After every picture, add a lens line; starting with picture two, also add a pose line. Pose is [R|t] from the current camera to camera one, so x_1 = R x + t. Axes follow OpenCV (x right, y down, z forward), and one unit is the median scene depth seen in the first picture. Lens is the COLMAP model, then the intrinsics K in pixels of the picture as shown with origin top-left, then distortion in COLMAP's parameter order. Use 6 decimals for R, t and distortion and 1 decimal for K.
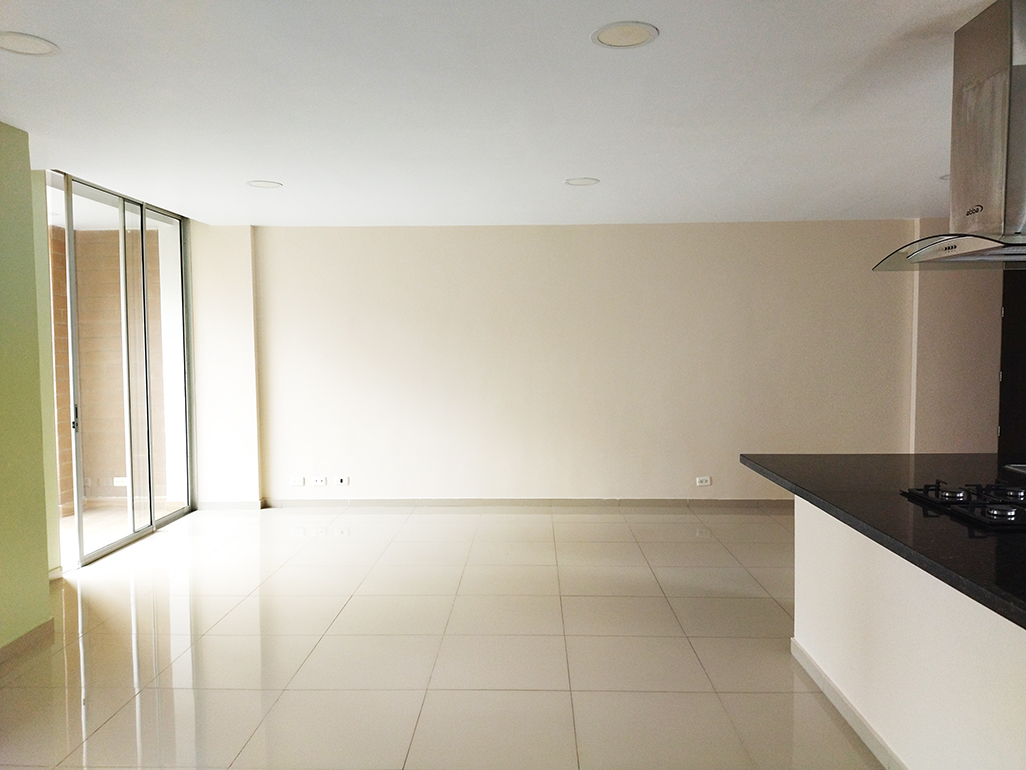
lens RADIAL K [[783.4, 0, 510.3], [0, 783.4, 383.0], [0, 0, 1]] dist [0.052372, -0.039215]
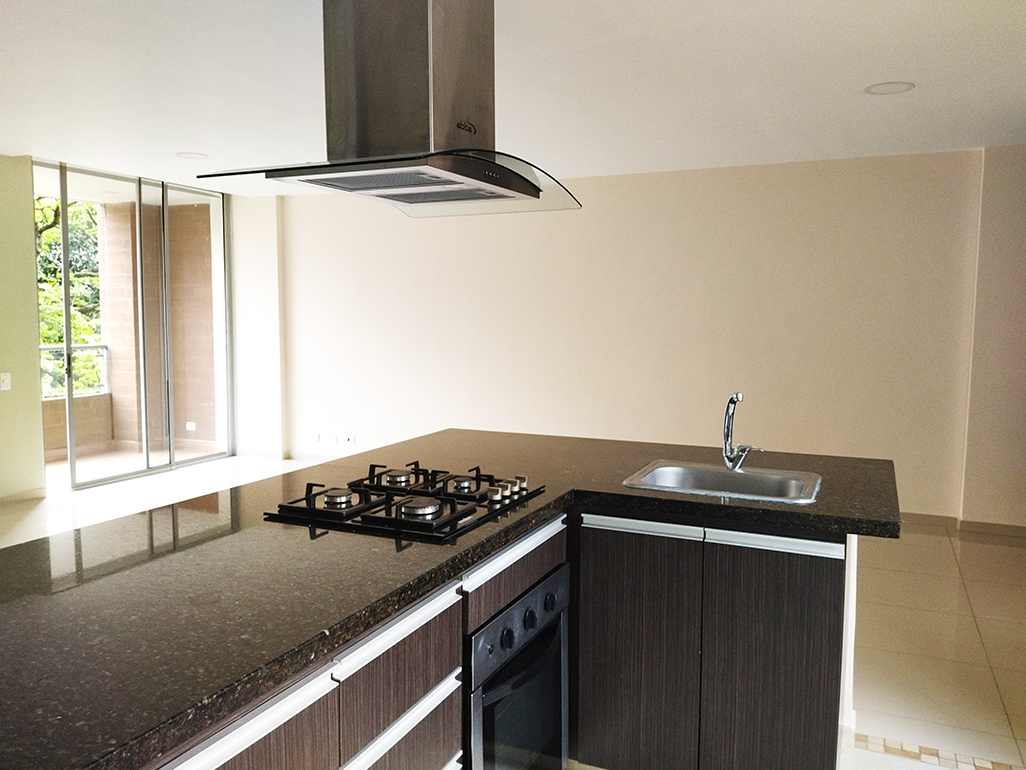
lens RADIAL K [[783.4, 0, 513.2], [0, 783.4, 385.2], [0, 0, 1]] dist [0.052372, -0.039215]
pose [[0.921818, 0.048997, -0.384513, 0.432821], [-0.037389, 0.998593, 0.037614, 0.005581], [0.385815, -0.020297, 0.922353, 0.139926]]
